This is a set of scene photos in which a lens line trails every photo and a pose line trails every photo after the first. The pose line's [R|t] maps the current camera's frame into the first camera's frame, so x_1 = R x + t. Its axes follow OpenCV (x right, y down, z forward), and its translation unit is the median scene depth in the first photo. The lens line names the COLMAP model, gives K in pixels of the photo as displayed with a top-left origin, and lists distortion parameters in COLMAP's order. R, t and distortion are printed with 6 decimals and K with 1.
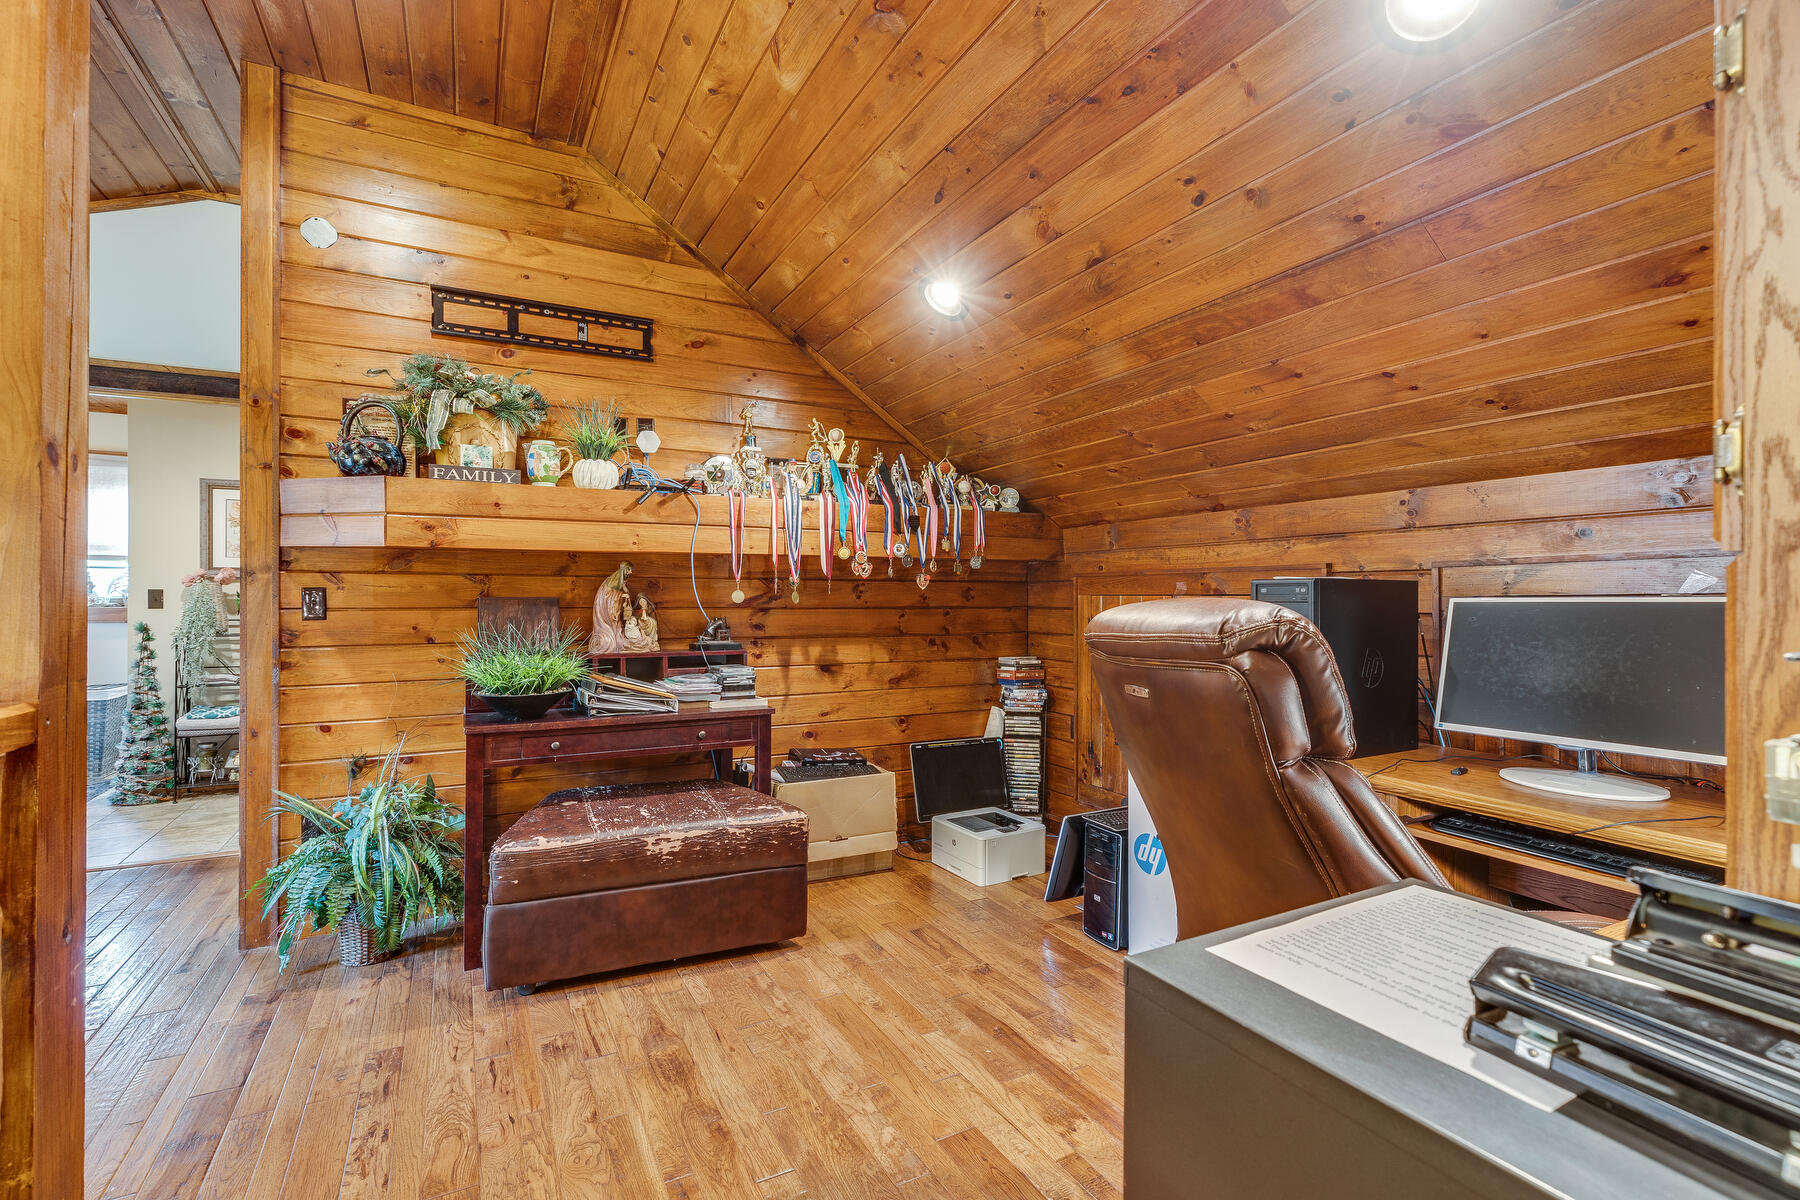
lens RADIAL K [[808.6, 0, 894.6], [0, 808.6, 596.5], [0, 0, 1]] dist [0.003714, -0.001215]
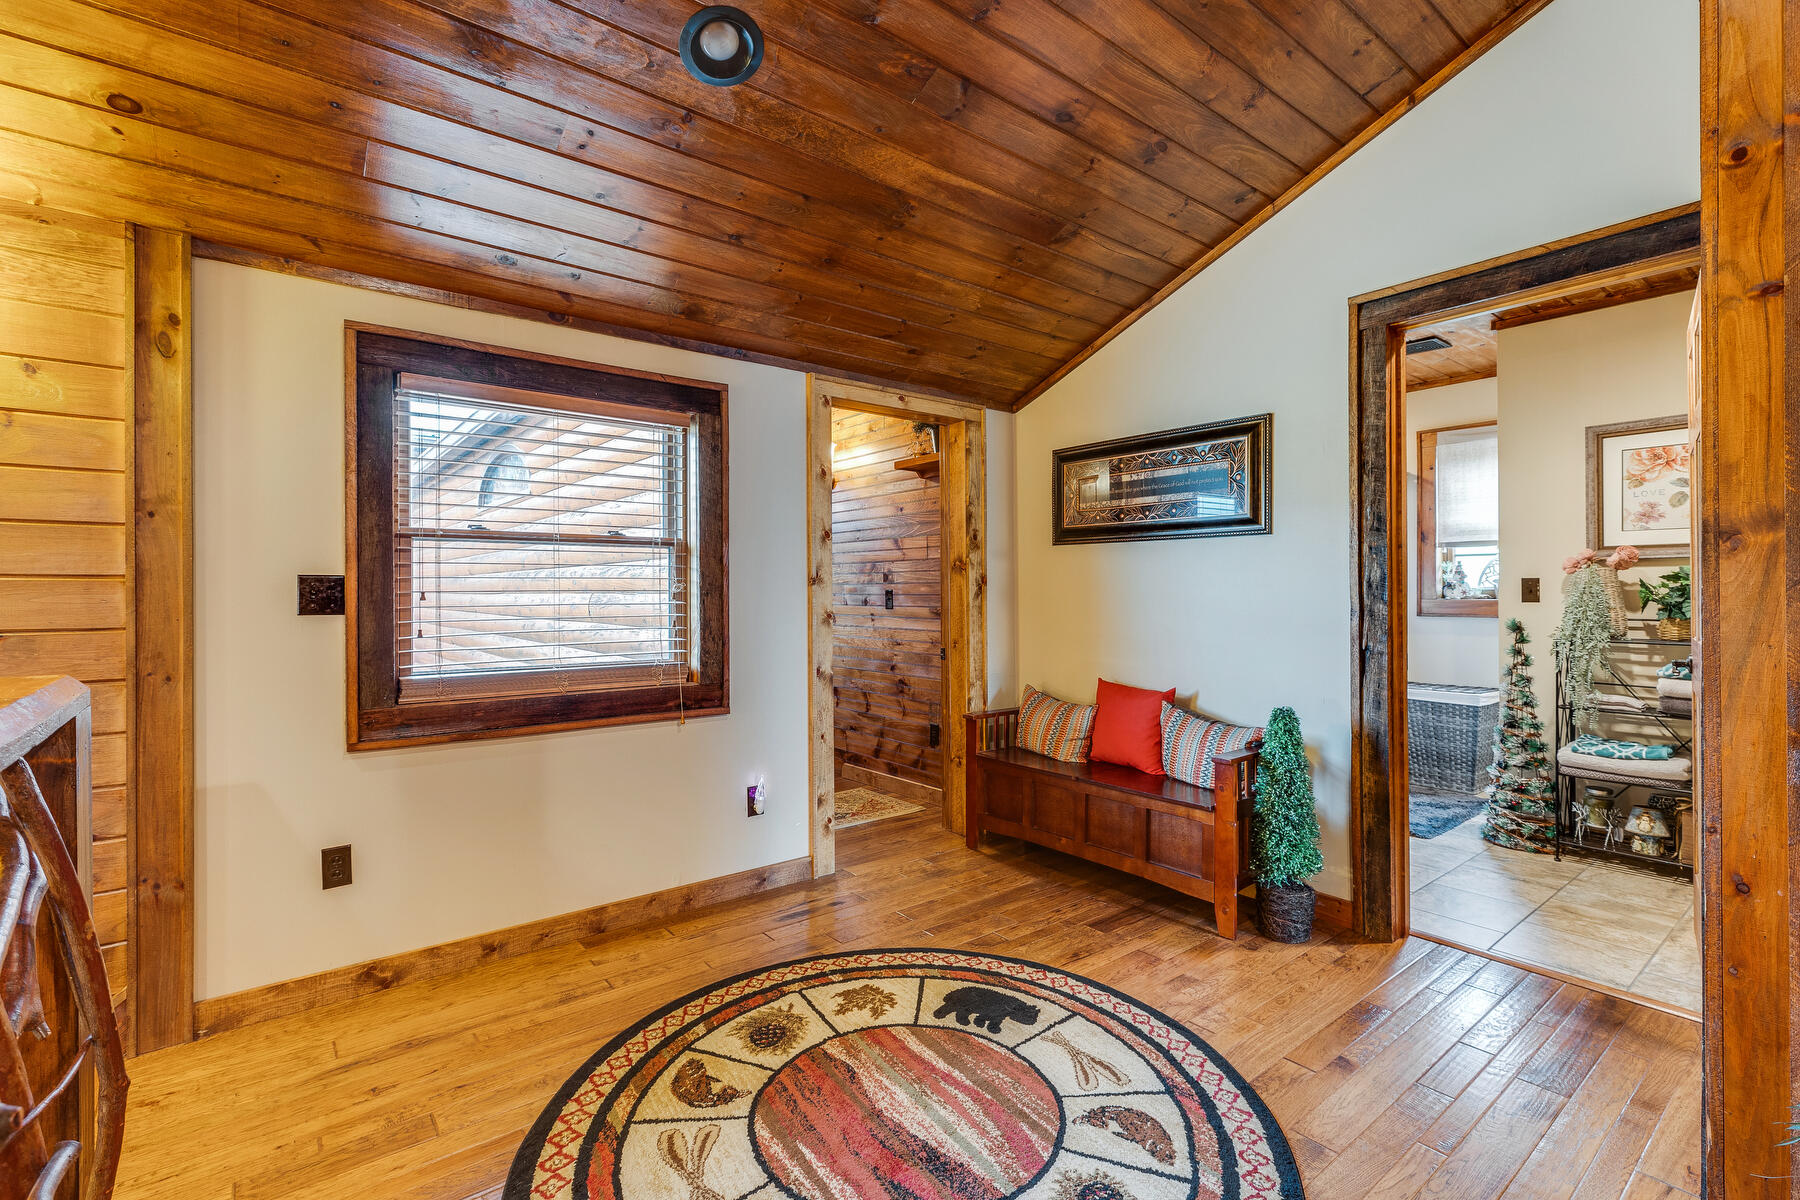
lens RADIAL K [[808.6, 0, 898.5], [0, 808.6, 587.7], [0, 0, 1]] dist [0.003714, -0.001215]
pose [[0.170329, -0.004696, -0.985376, -0.285252], [0.004806, 0.999981, -0.003935, 0.001148], [0.985376, -0.004065, 0.170348, 0.308917]]
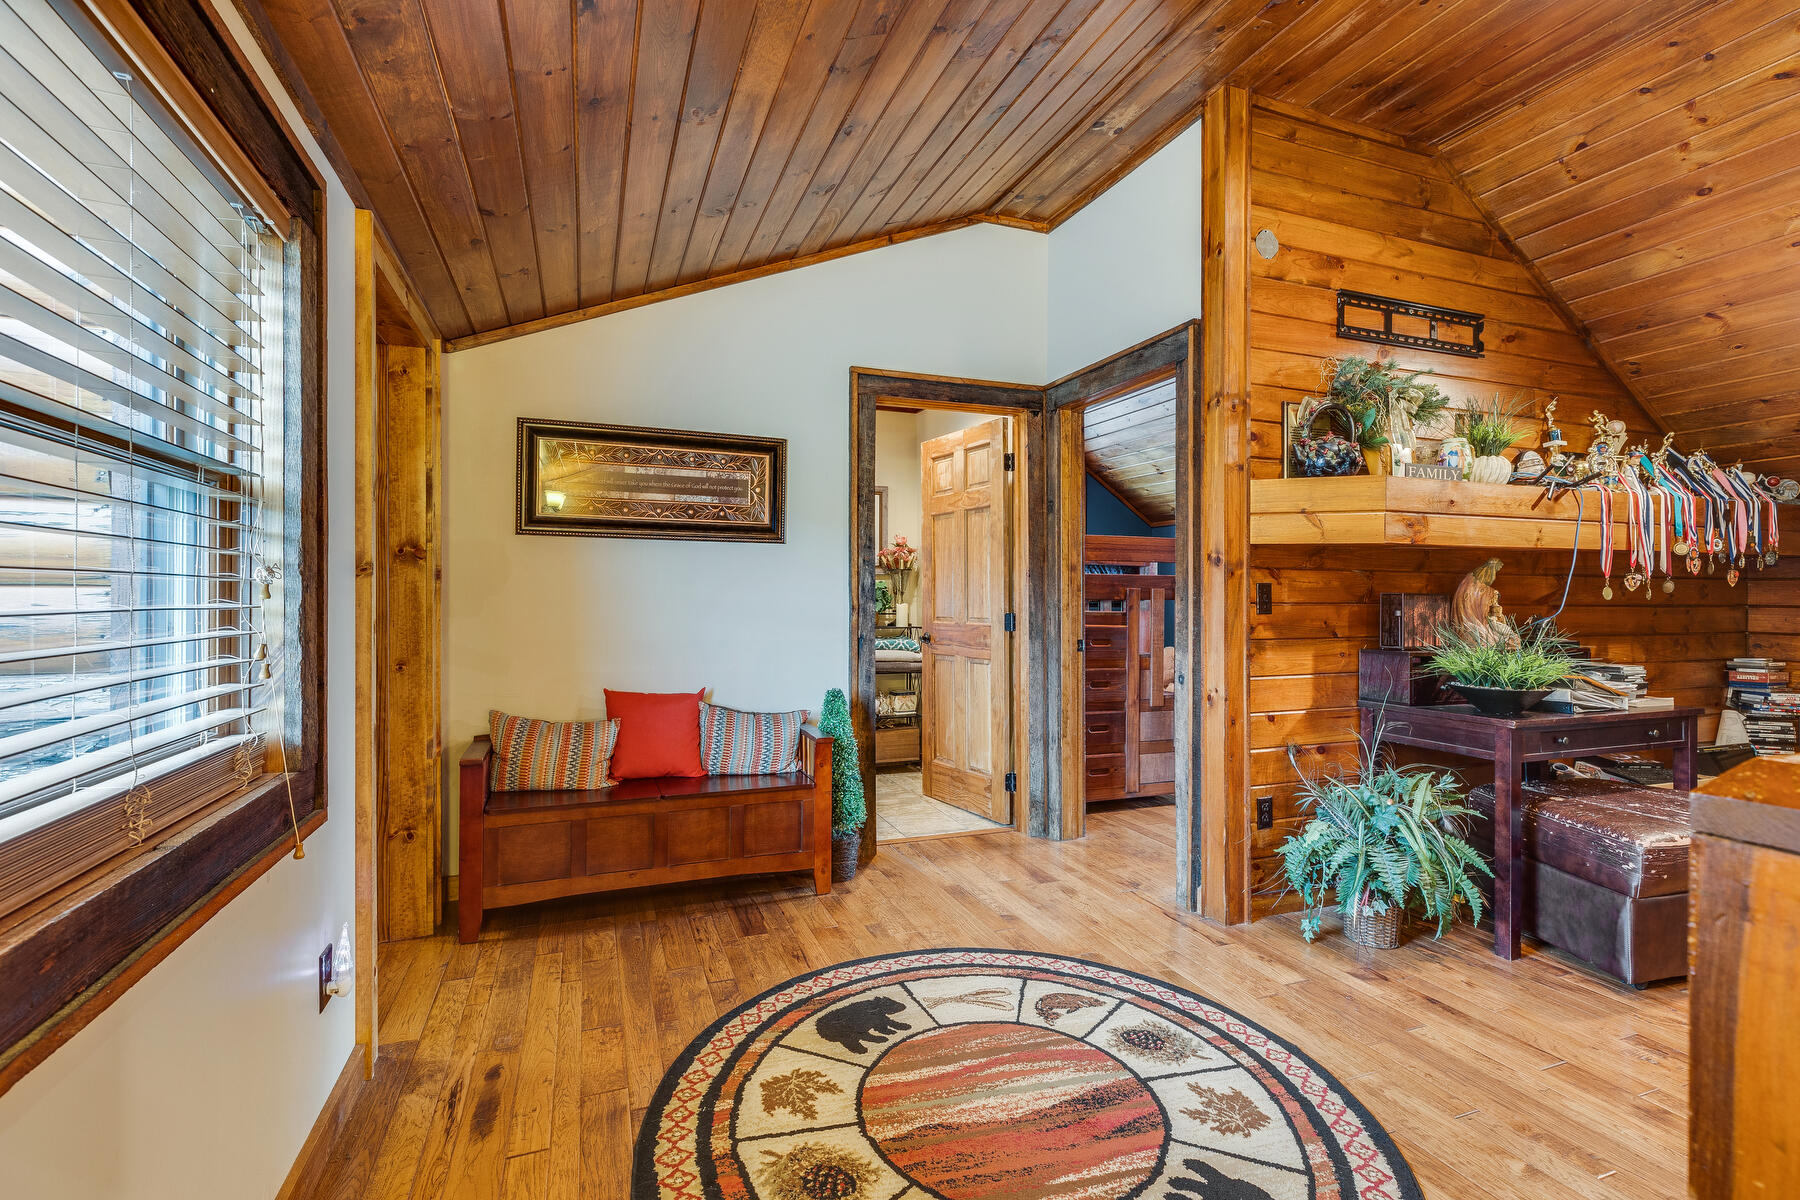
lens RADIAL K [[808.6, 0, 902.9], [0, 808.6, 592.9], [0, 0, 1]] dist [0.003714, -0.001215]
pose [[0.991185, 0.003965, -0.132423, -0.728996], [-0.004224, 0.999990, -0.001679, 0.003759], [0.132415, 0.002224, 0.991192, -0.068967]]
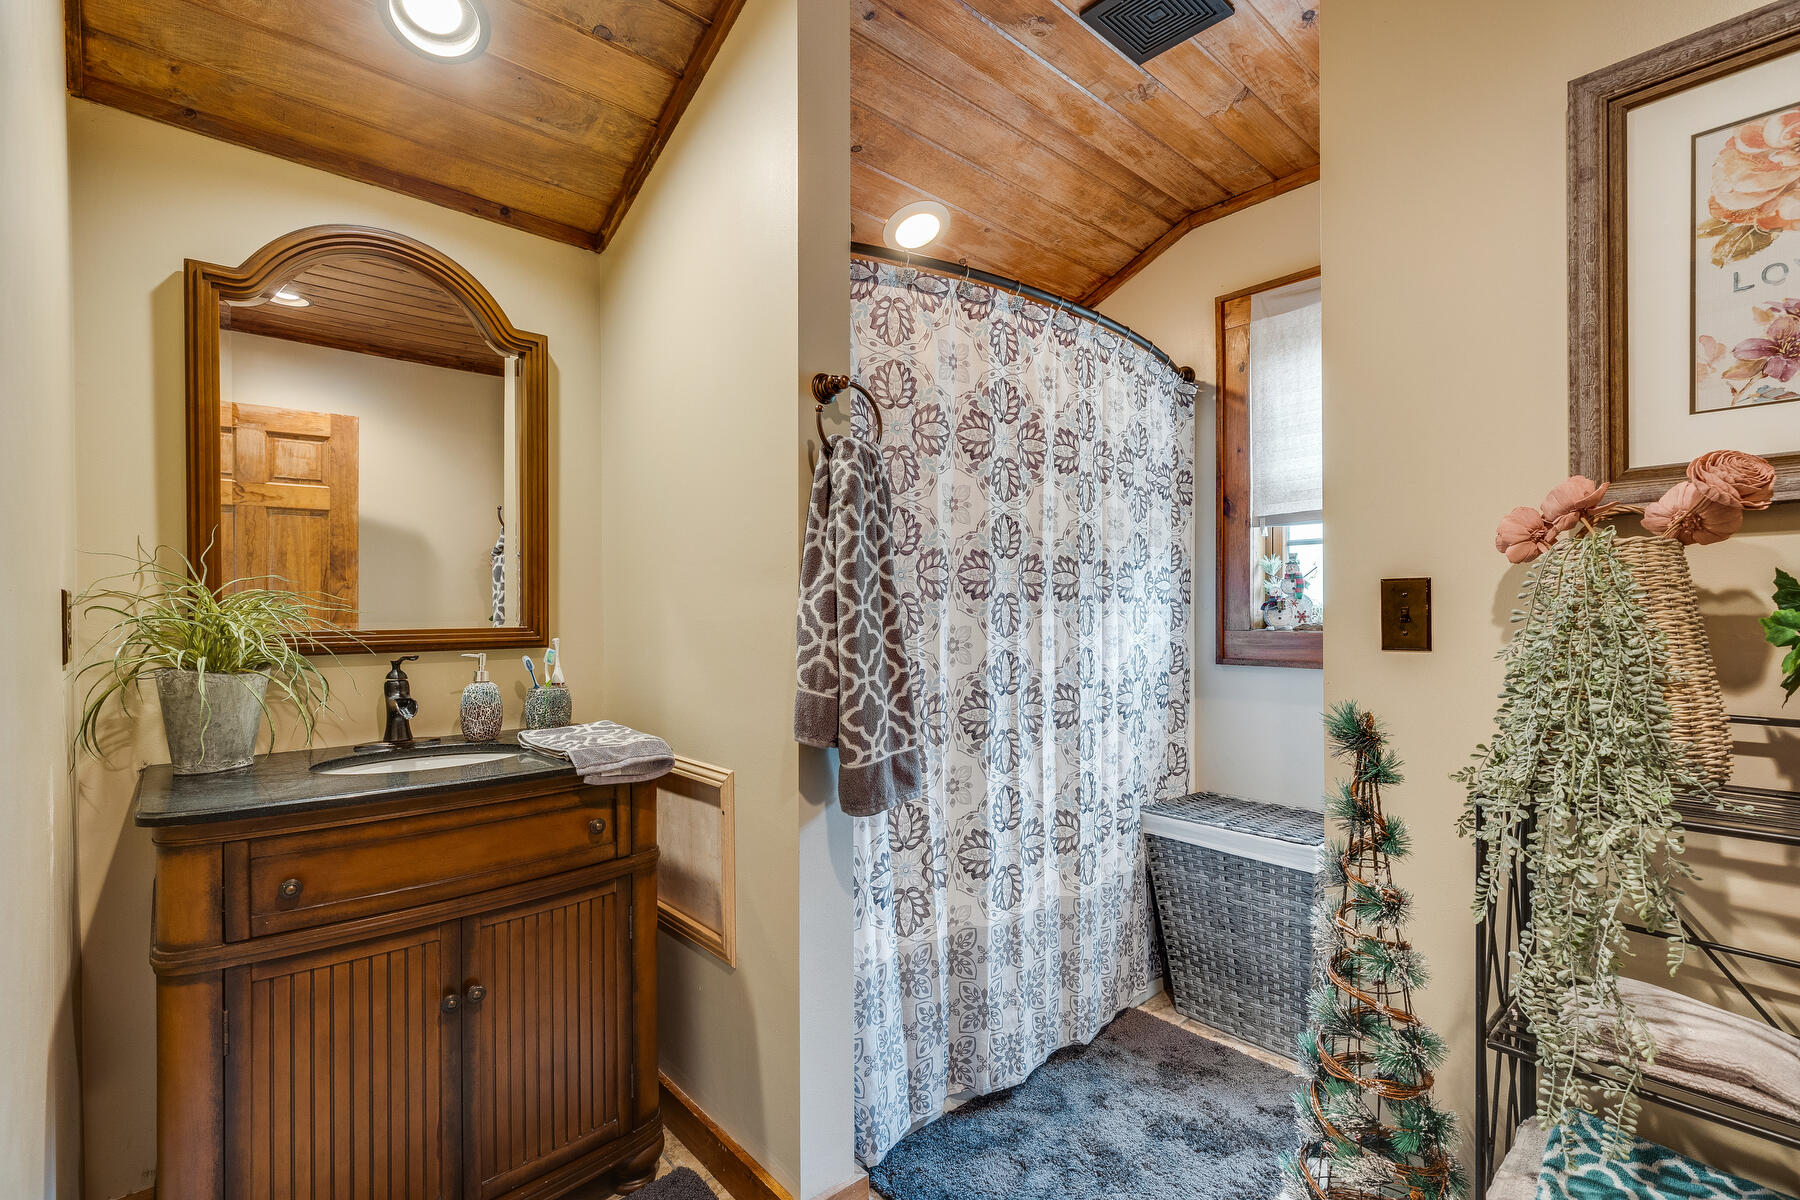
lens RADIAL K [[808.6, 0, 900.6], [0, 808.6, 610.4], [0, 0, 1]] dist [0.003714, -0.001215]
pose [[0.229055, -0.002074, -0.973411, -0.824177], [0.007478, 0.999972, -0.000371, 0.000640], [0.973385, -0.007195, 0.229064, 0.927785]]
